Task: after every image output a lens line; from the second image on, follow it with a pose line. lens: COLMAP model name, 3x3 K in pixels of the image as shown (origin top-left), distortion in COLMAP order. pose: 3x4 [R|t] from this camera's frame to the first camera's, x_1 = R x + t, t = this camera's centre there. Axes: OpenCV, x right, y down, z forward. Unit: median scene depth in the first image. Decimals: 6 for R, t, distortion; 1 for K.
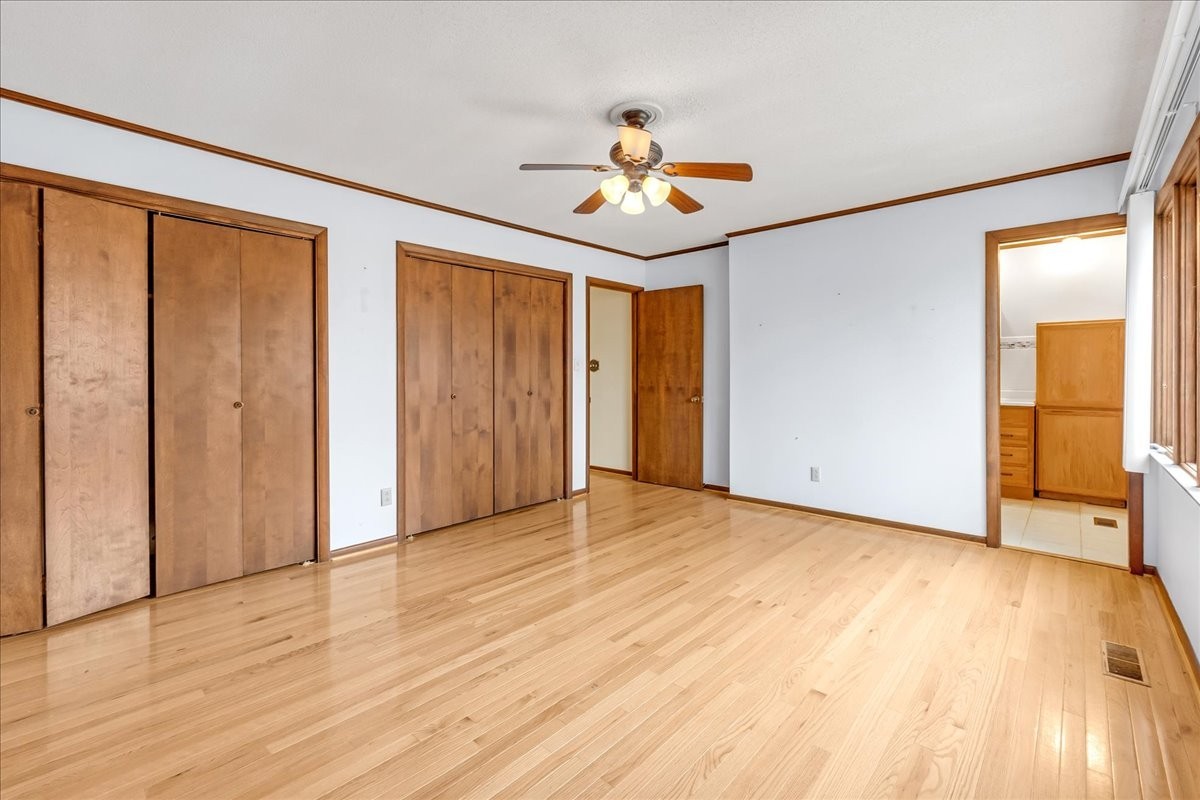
lens RADIAL K [[531.9, 0, 589.8], [0, 531.9, 375.3], [0, 0, 1]] dist [-0.003568, 0.000313]
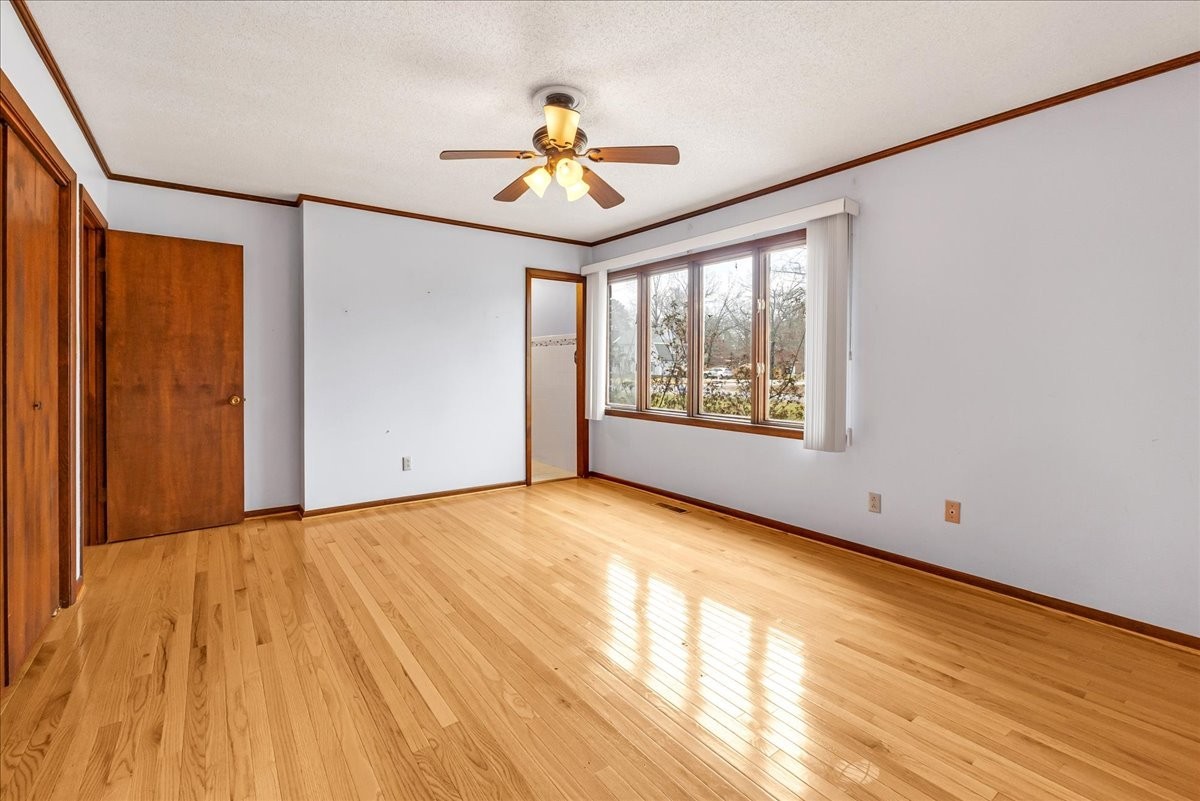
lens RADIAL K [[531.9, 0, 589.8], [0, 531.9, 375.8], [0, 0, 1]] dist [-0.003568, 0.000313]
pose [[0.180333, -0.014104, 0.983504, -0.468119], [0.000550, 0.999898, 0.014239, 0.001387], [-0.983605, -0.002027, 0.180323, 0.417646]]
